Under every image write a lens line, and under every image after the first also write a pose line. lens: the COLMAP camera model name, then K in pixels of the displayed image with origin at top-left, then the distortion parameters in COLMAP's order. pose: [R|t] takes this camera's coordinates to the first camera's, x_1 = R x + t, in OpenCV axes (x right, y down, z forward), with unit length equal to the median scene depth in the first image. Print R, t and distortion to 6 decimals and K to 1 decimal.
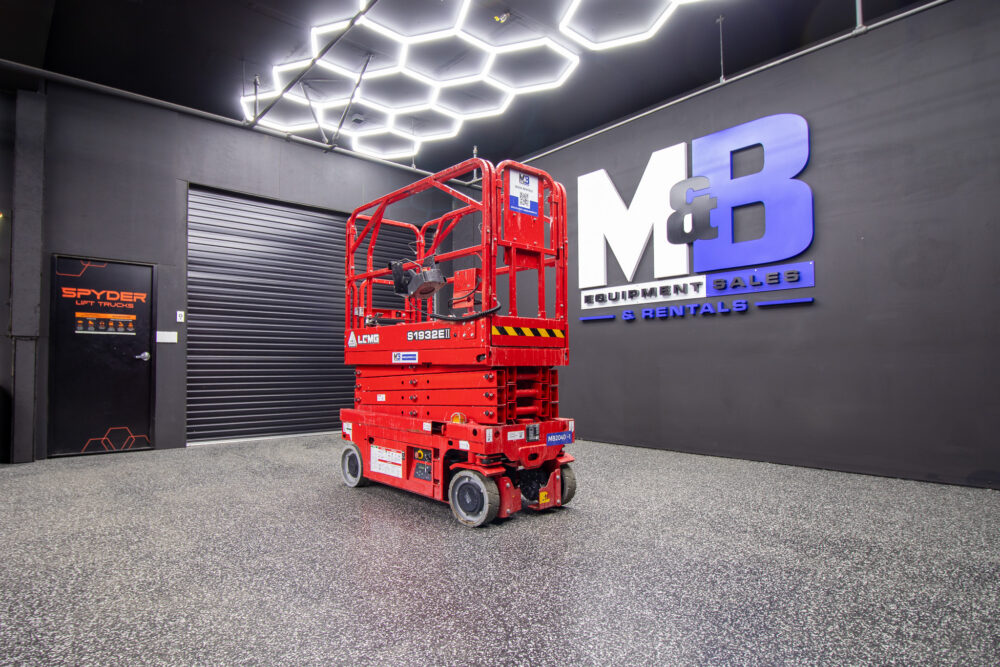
lens RADIAL K [[559.1, 0, 437.8], [0, 559.1, 343.2], [0, 0, 1]] dist [-0.003397, -0.000924]
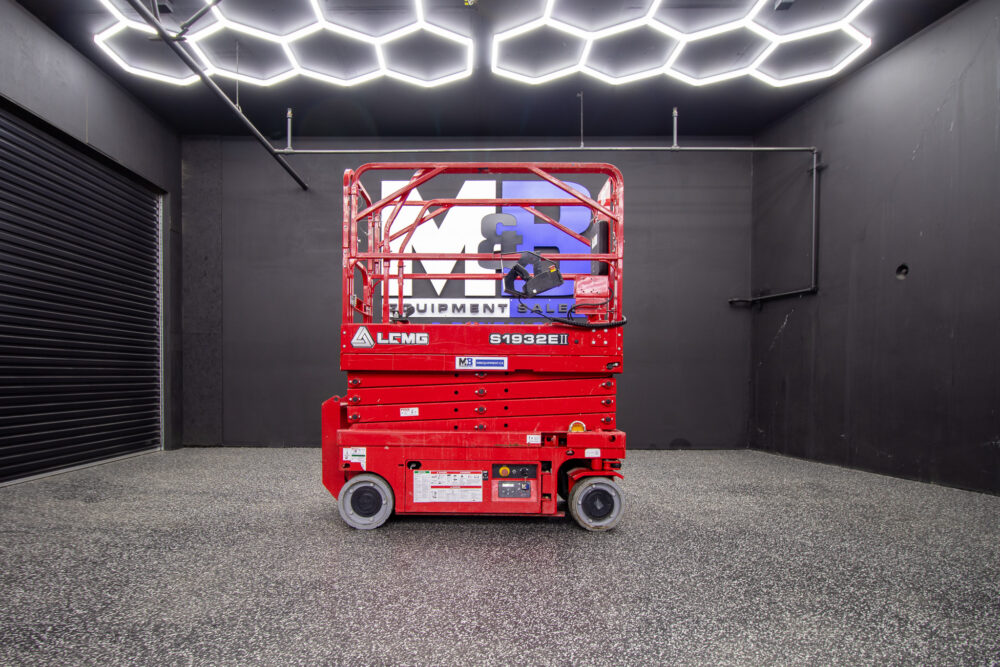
lens RADIAL K [[547.8, 0, 465.2], [0, 547.8, 383.0], [0, 0, 1]] dist [-0.003569, -0.001522]
pose [[0.635226, -0.005824, 0.772304, -0.668867], [-0.036827, 0.998606, 0.037822, 0.023092], [-0.771448, -0.052467, 0.634126, 0.442413]]
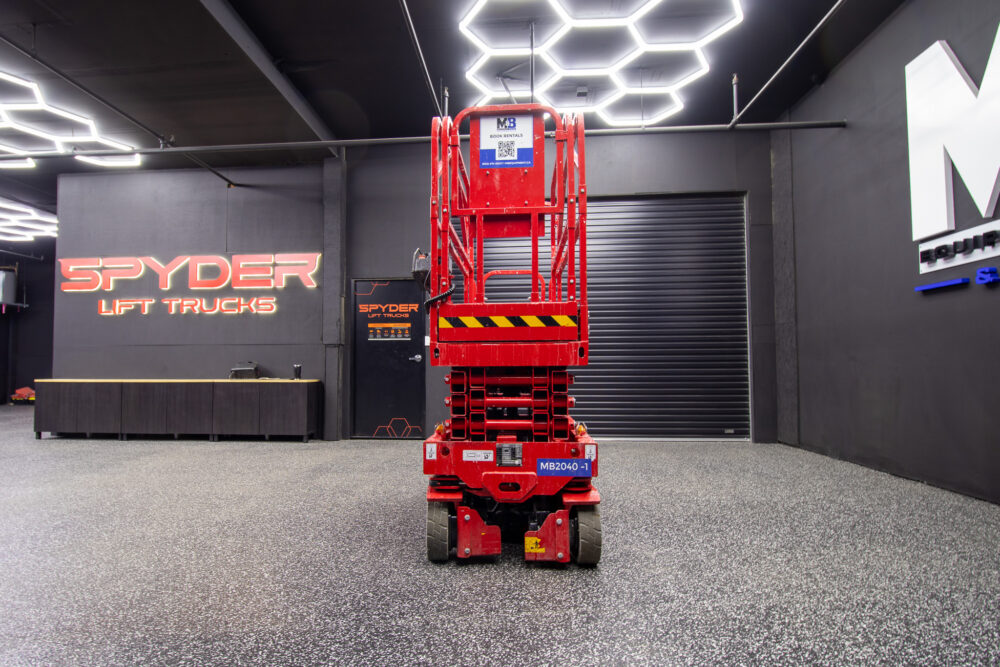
lens RADIAL K [[563.8, 0, 466.3], [0, 563.8, 340.0], [0, 0, 1]] dist [-0.003002, -0.000928]
pose [[0.726599, -0.033937, -0.686223, 0.530003], [0.030416, 0.999389, -0.017219, 0.013461], [0.686388, -0.008361, 0.727188, 0.330146]]
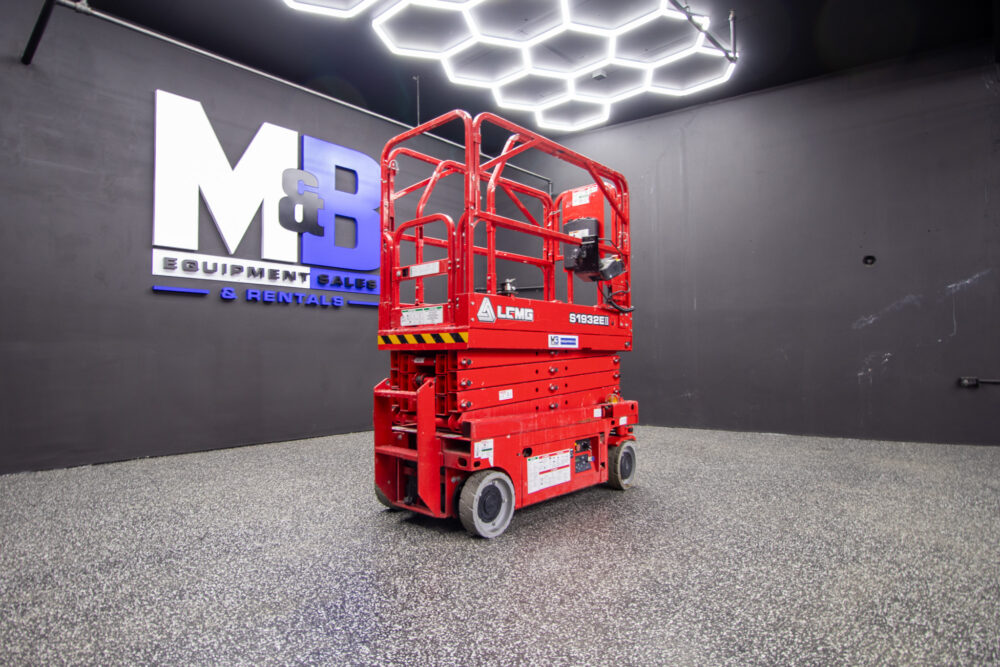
lens RADIAL K [[563.0, 0, 454.0], [0, 563.0, 331.8], [0, 0, 1]] dist [-0.000421, -0.013830]
pose [[-0.120509, 0.041411, 0.991848, -0.833581], [-0.037551, 0.998224, -0.046240, 0.052808], [-0.992002, -0.042817, -0.118740, 1.170207]]
